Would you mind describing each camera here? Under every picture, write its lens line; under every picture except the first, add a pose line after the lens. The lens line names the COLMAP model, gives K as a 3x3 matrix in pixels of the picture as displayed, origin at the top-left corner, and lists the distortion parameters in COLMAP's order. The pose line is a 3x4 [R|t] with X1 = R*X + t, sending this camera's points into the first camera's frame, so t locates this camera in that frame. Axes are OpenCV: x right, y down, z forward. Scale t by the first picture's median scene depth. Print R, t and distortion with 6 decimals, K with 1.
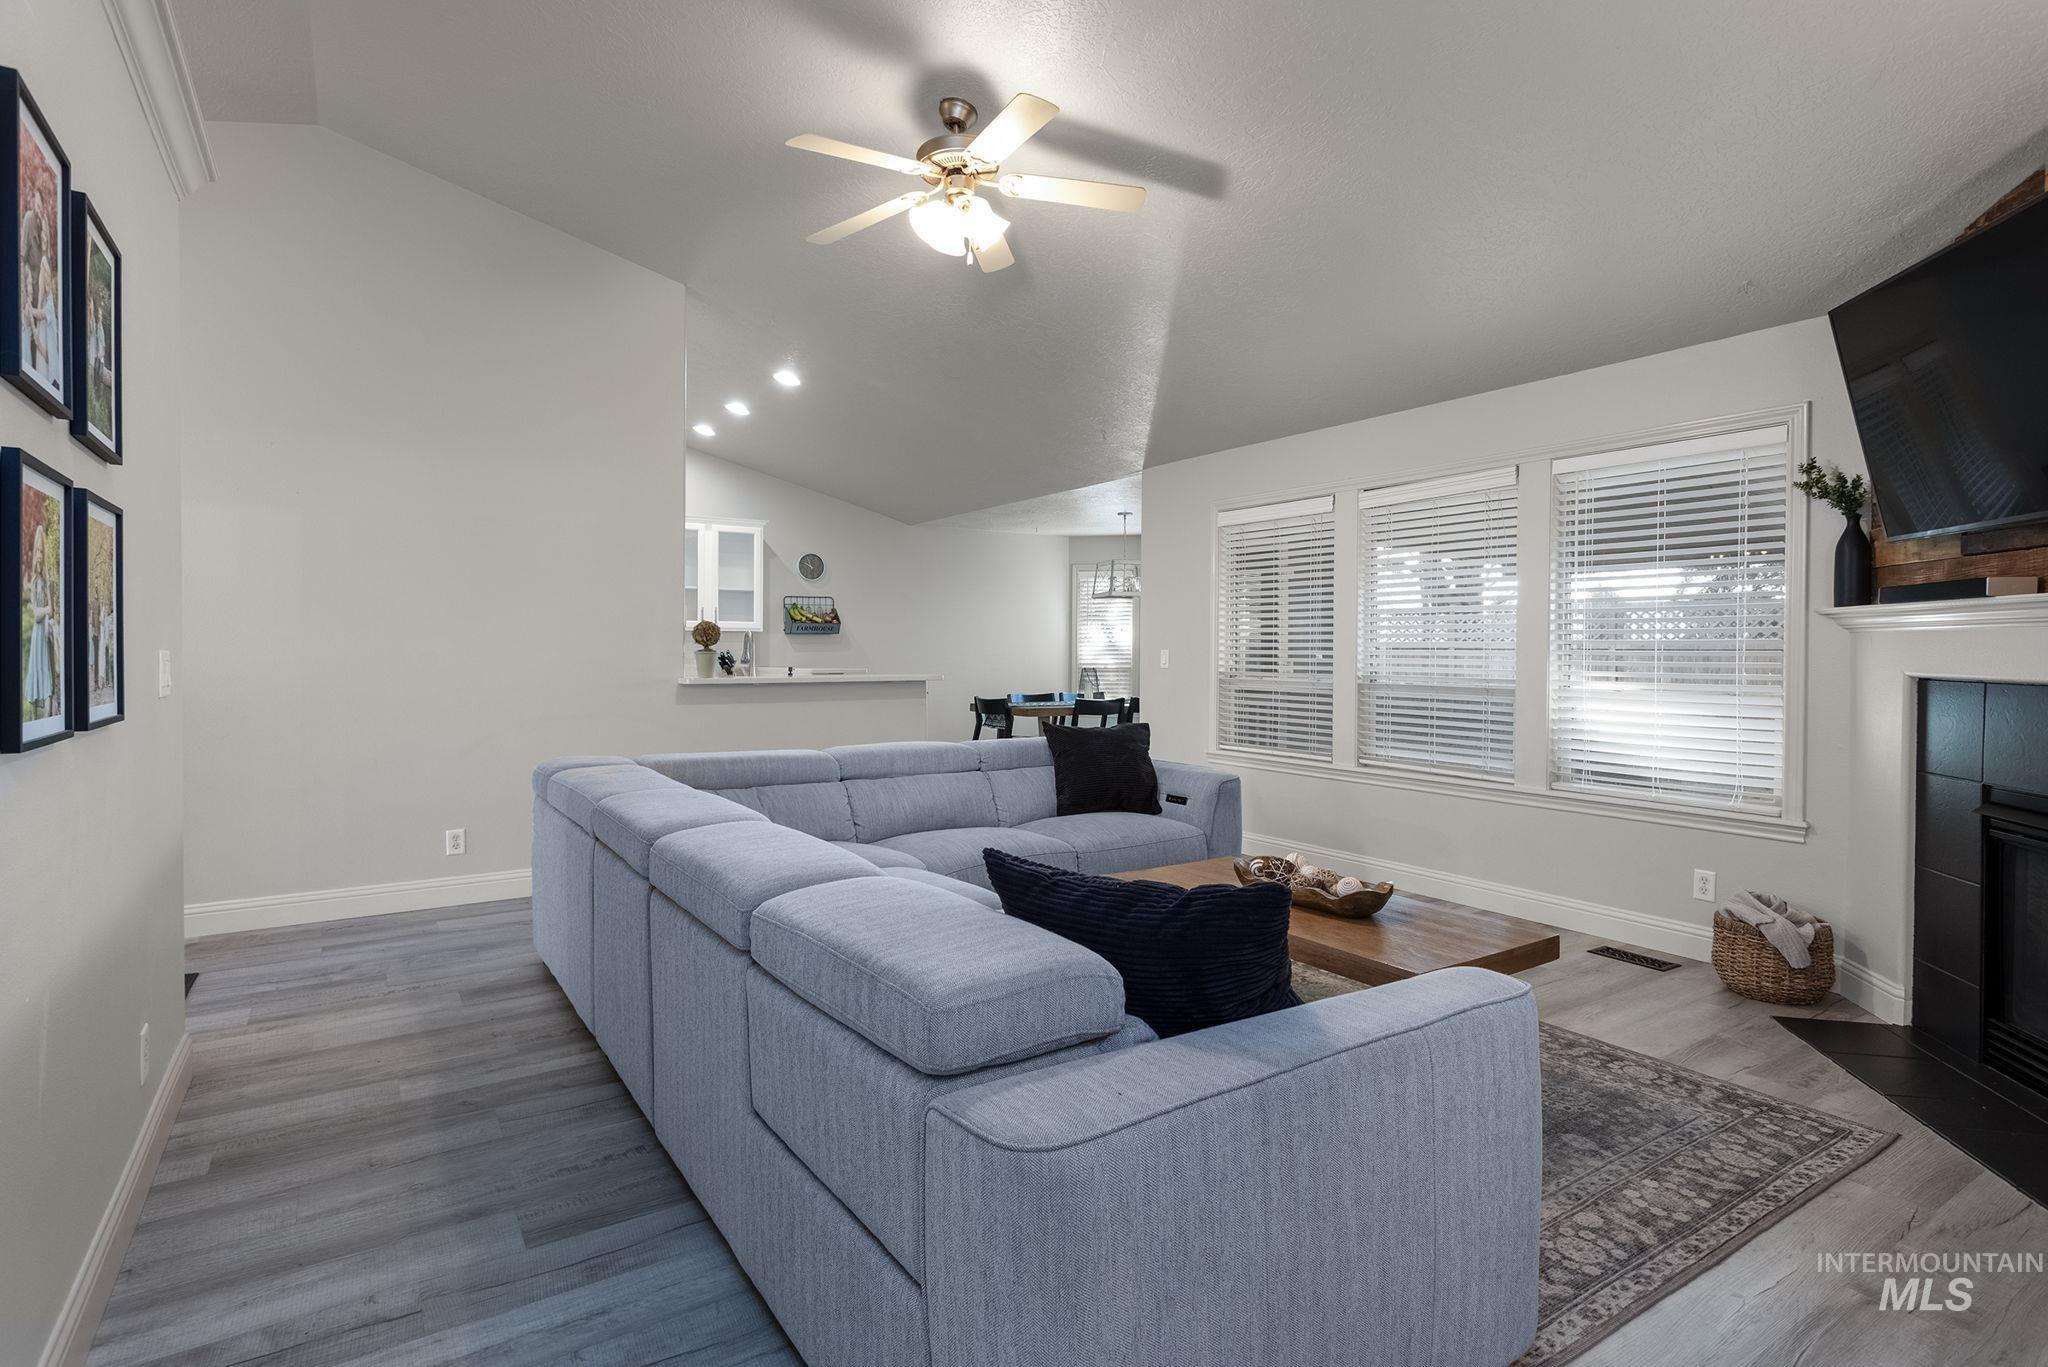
lens RADIAL K [[1009.9, 0, 1051.9], [0, 1009.9, 649.2], [0, 0, 1]] dist [0.003243, -0.000294]
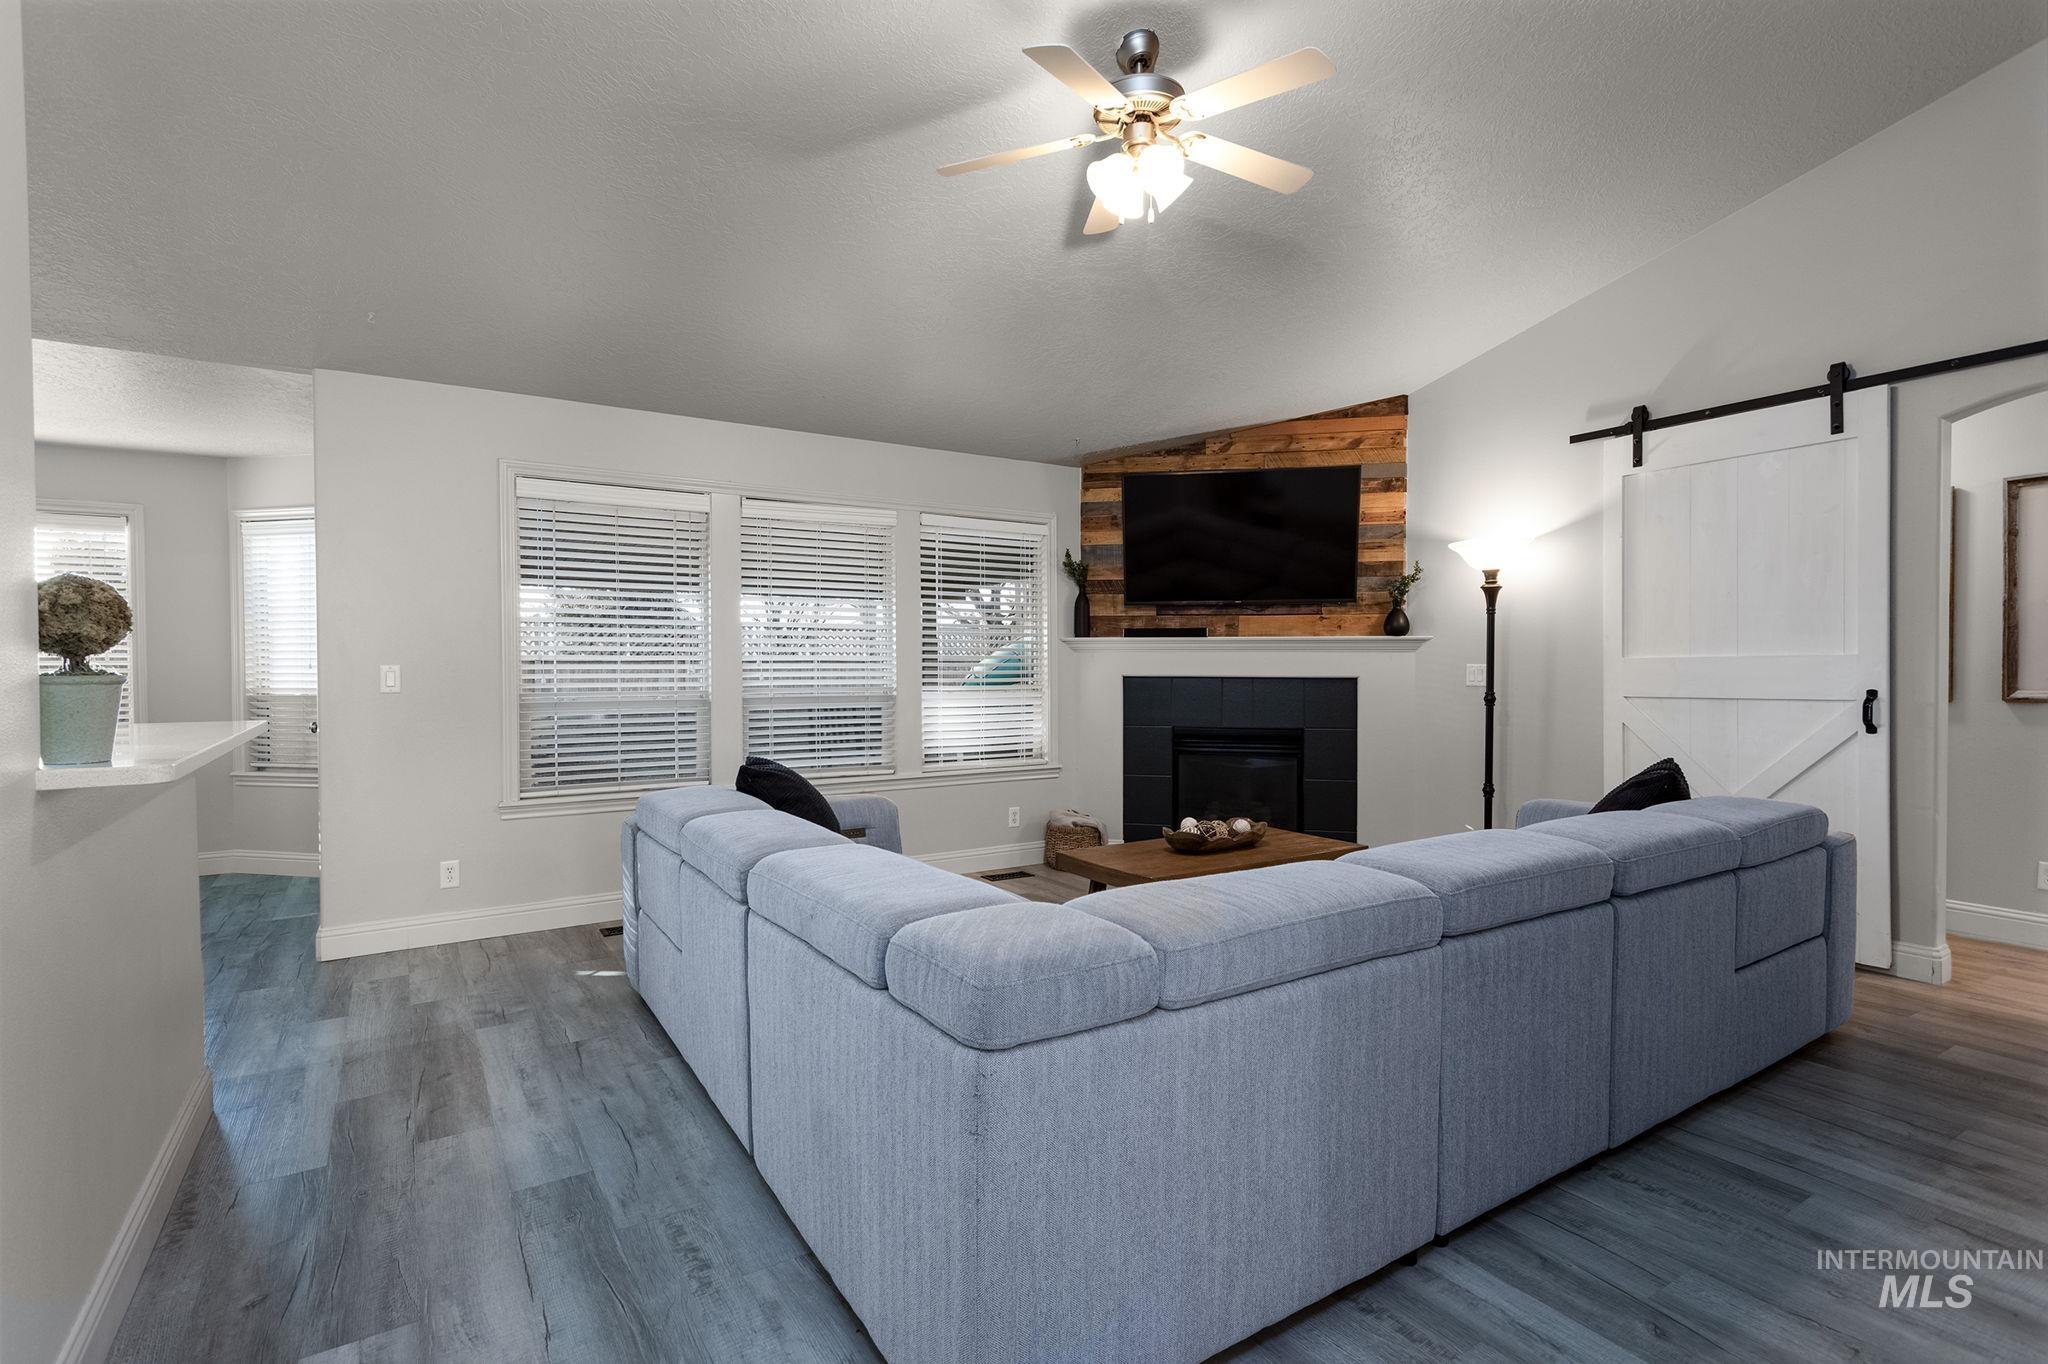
lens RADIAL K [[995.6, 0, 1014.7], [0, 995.6, 668.7], [0, 0, 1]] dist [0.001173, 0.000417]
pose [[0.032218, -0.009029, 0.999440, -1.057444], [0.000320, 0.999959, 0.009023, -0.004442], [-0.999481, 0.000029, 0.032219, 1.184362]]
